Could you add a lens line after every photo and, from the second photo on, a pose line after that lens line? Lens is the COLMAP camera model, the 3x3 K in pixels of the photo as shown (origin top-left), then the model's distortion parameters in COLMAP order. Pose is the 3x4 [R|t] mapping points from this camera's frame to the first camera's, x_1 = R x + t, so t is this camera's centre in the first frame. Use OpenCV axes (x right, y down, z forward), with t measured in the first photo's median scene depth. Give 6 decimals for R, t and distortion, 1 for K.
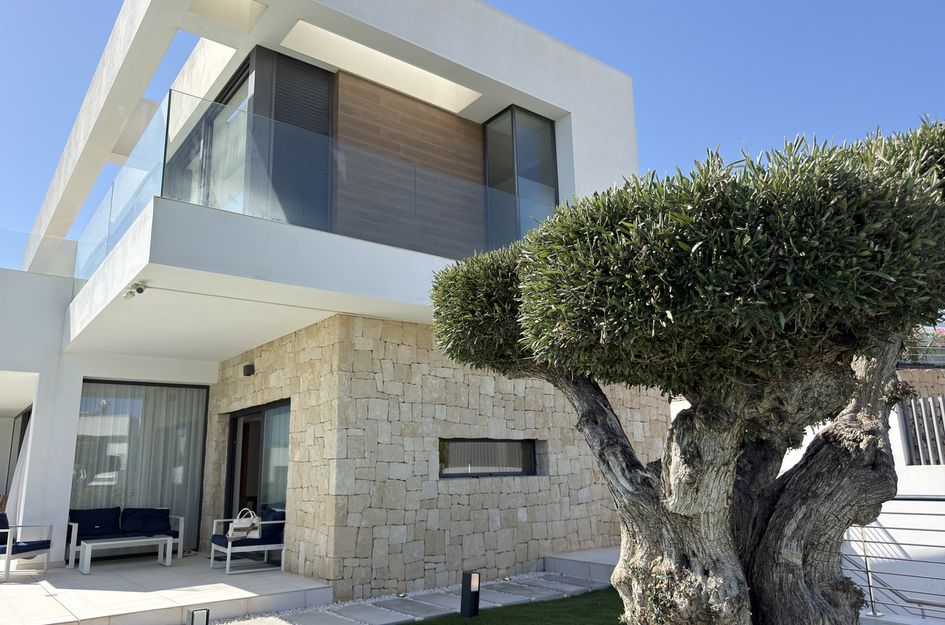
lens RADIAL K [[677.5, 0, 471.3], [0, 677.5, 312.7], [0, 0, 1]] dist [0.035887, -0.042588]
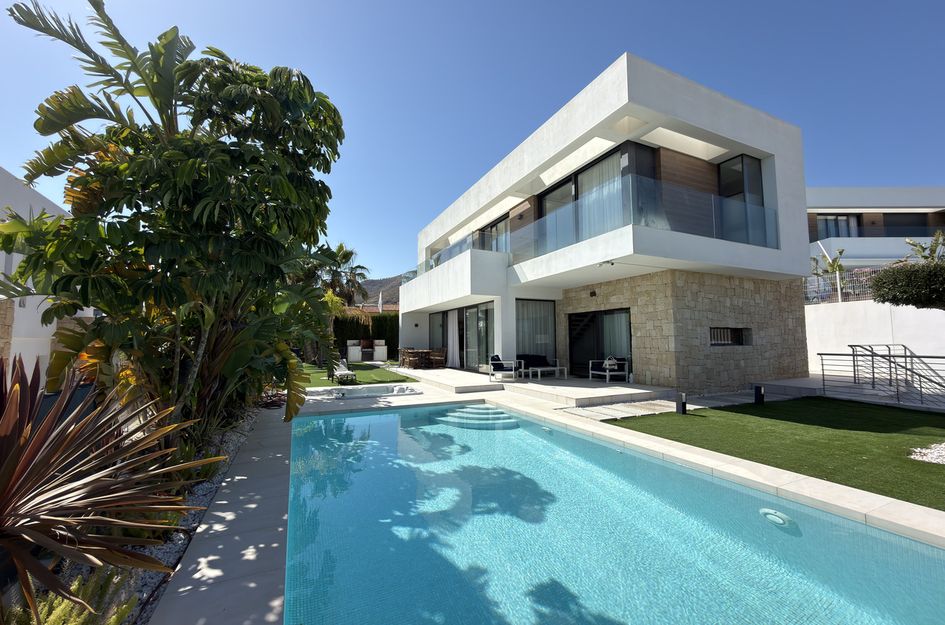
lens RADIAL K [[383.2, 0, 472.9], [0, 383.2, 315.6], [0, 0, 1]] dist [-0.001913, 0.000665]
pose [[0.973068, 0.006095, -0.230437, -0.476235], [0.031957, 0.986432, 0.161032, -0.064217], [0.228292, -0.164059, 0.959670, -0.299740]]
